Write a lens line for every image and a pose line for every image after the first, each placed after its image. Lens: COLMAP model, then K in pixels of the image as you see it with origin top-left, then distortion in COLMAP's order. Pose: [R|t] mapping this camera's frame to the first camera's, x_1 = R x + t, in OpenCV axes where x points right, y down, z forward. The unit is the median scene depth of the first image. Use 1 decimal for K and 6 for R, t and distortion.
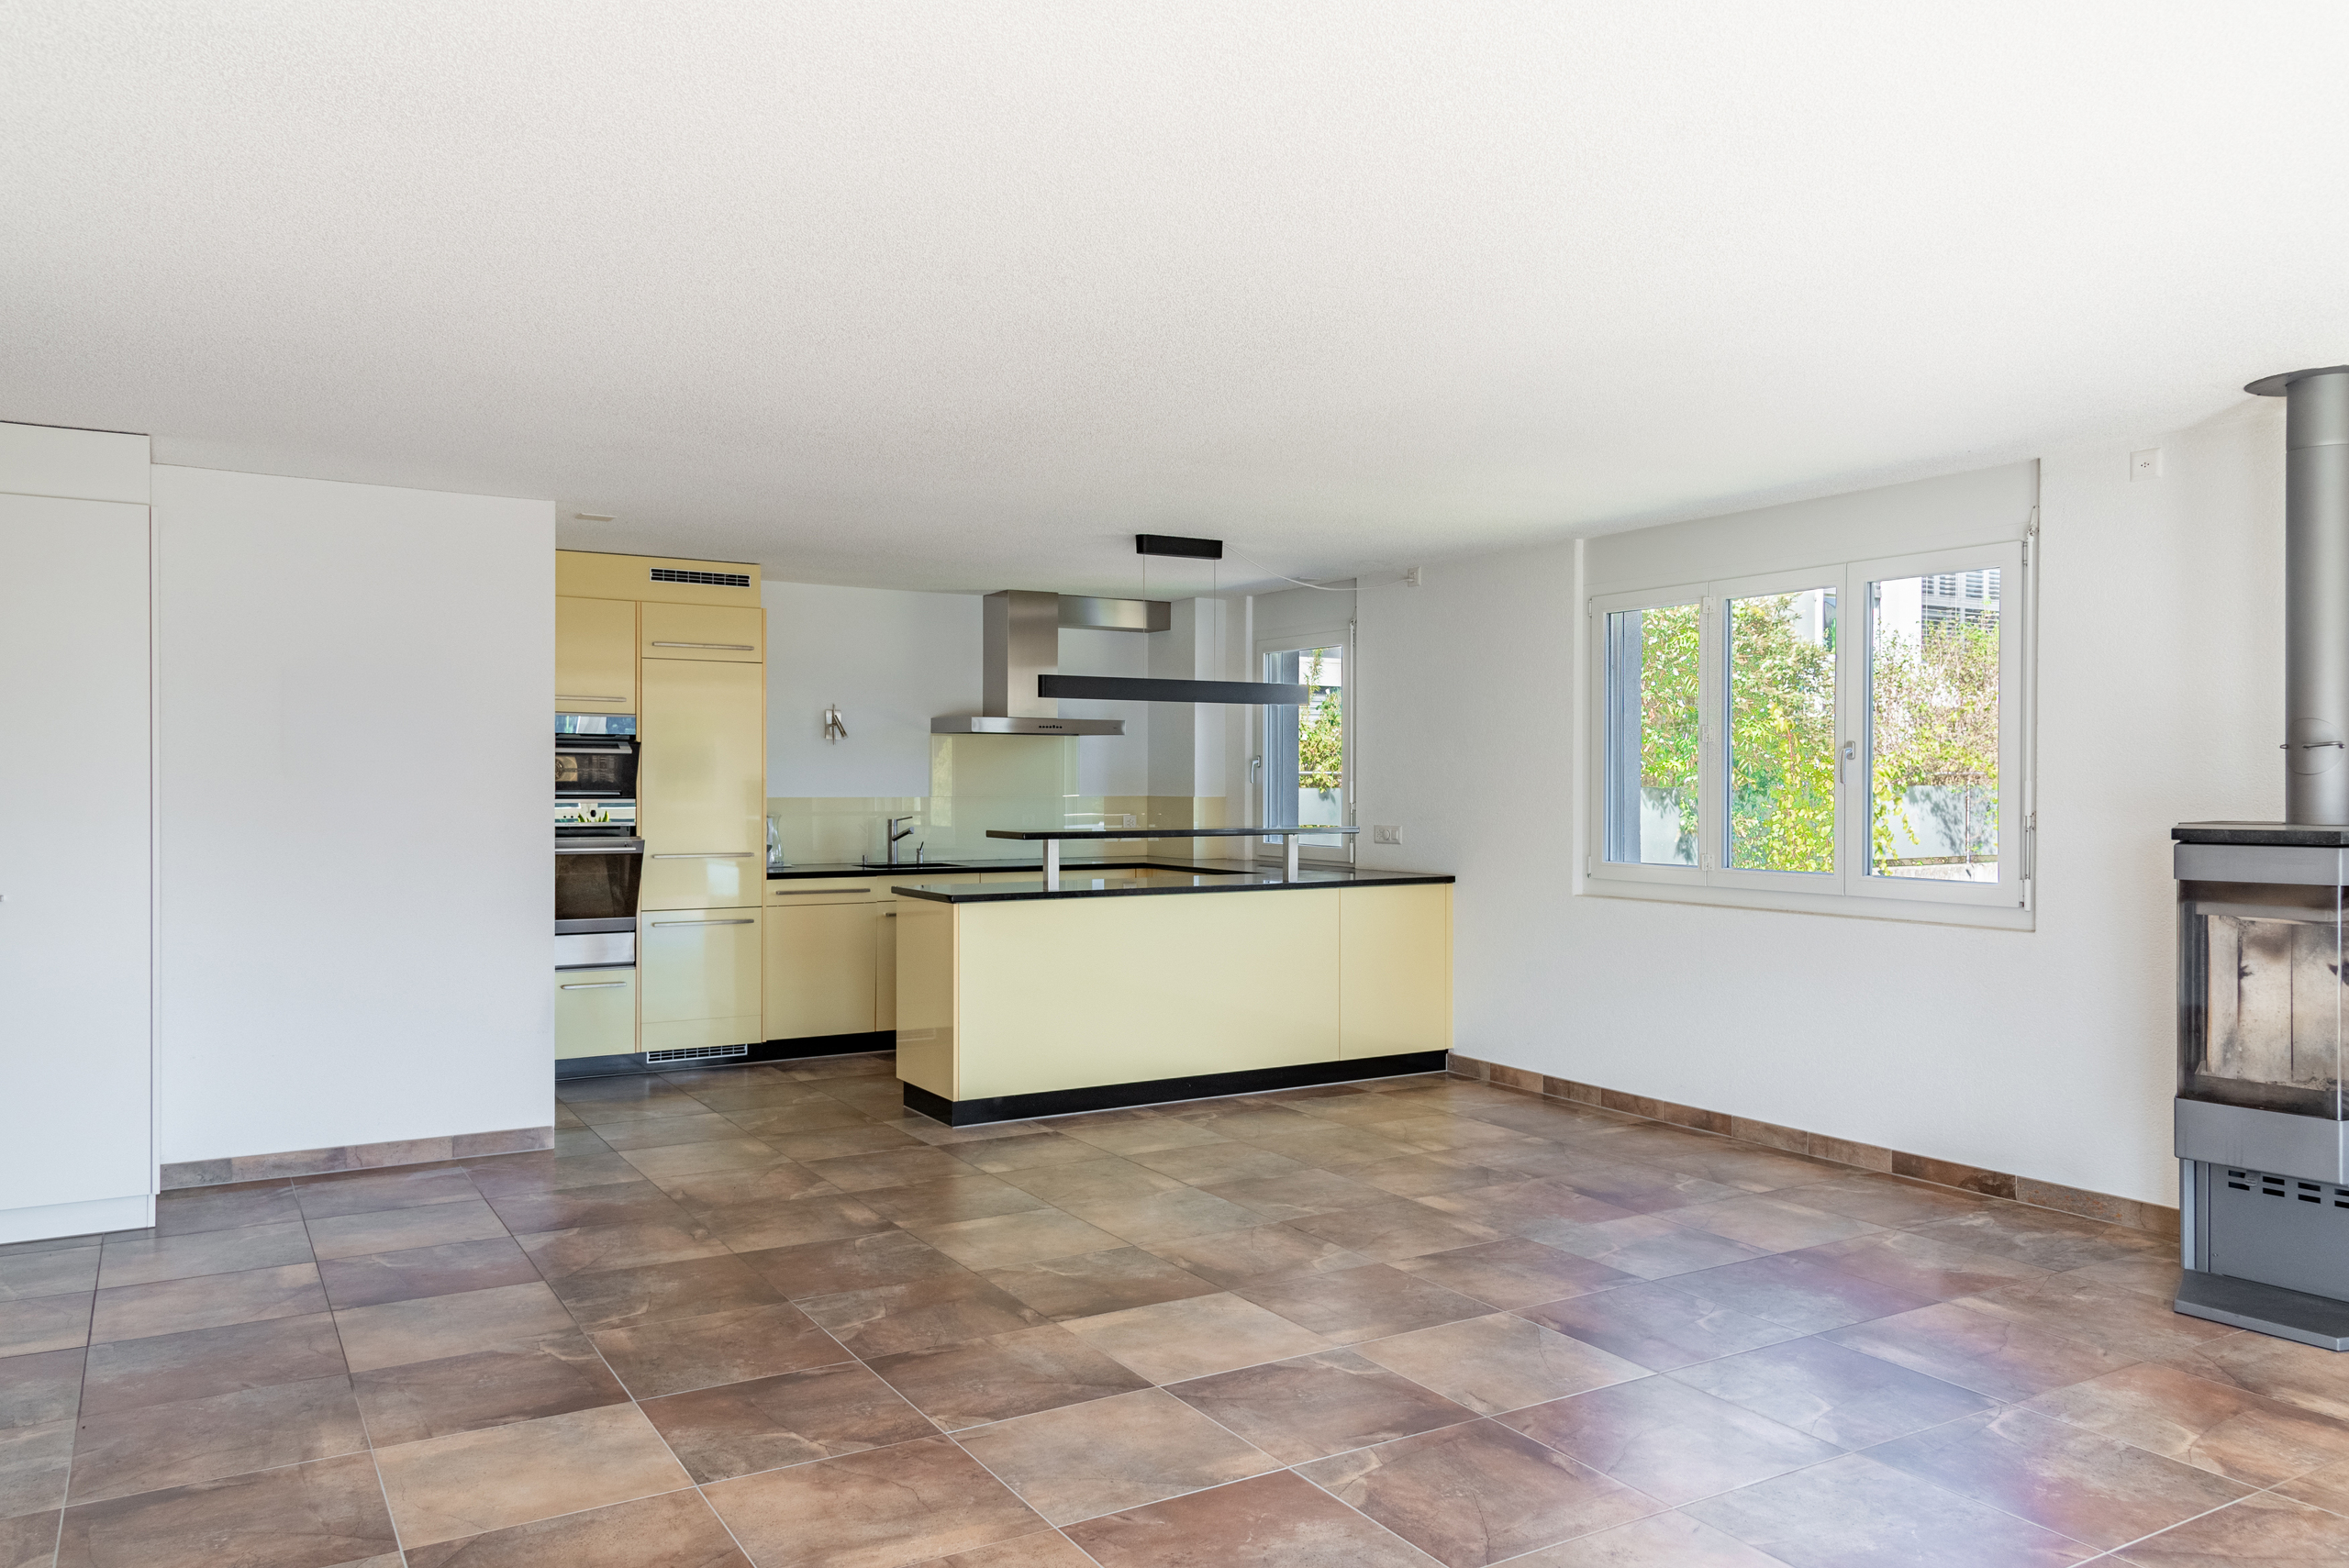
lens RADIAL K [[1645.1, 0, 1187.0], [0, 1645.1, 789.6], [0, 0, 1]] dist [-0.003634, -0.001470]
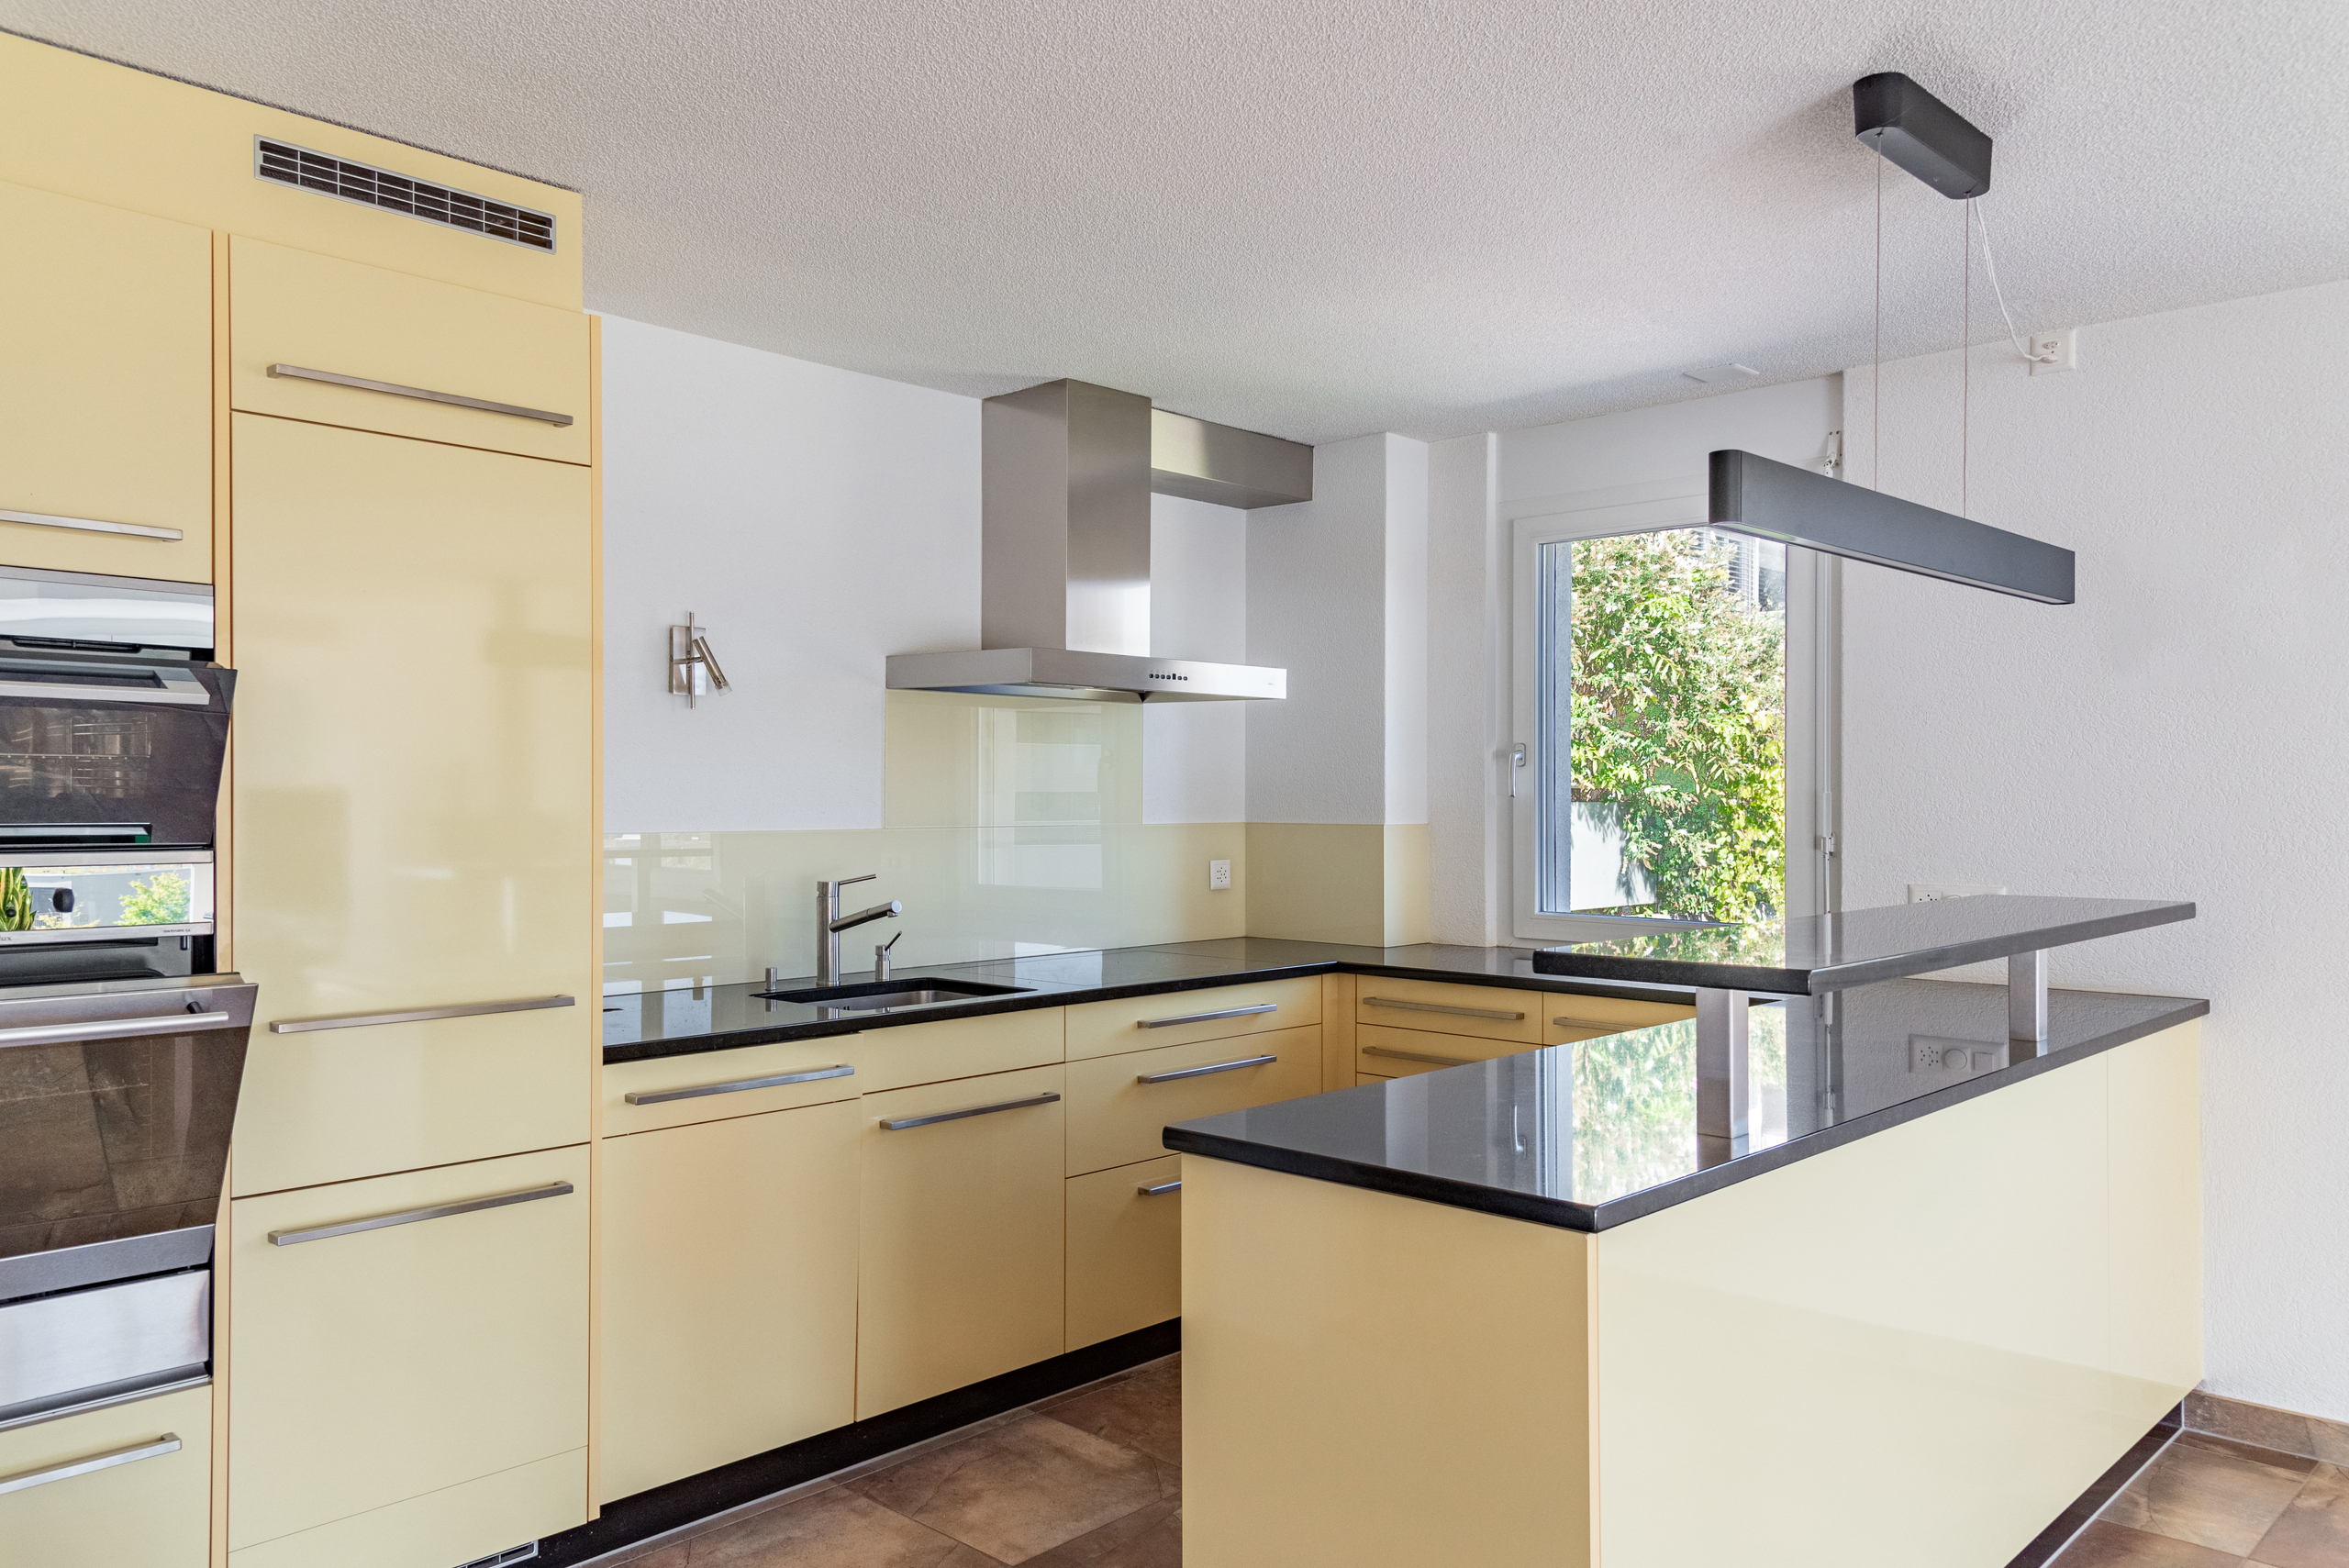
lens RADIAL K [[1656.5, 0, 1161.6], [0, 1656.5, 801.1], [0, 0, 1]] dist [0.029209, -0.006225]
pose [[0.962025, -0.002345, 0.272951, -0.238608], [0.002786, 0.999995, -0.001228, -0.002795], [-0.272947, 0.001942, 0.962027, 0.617481]]
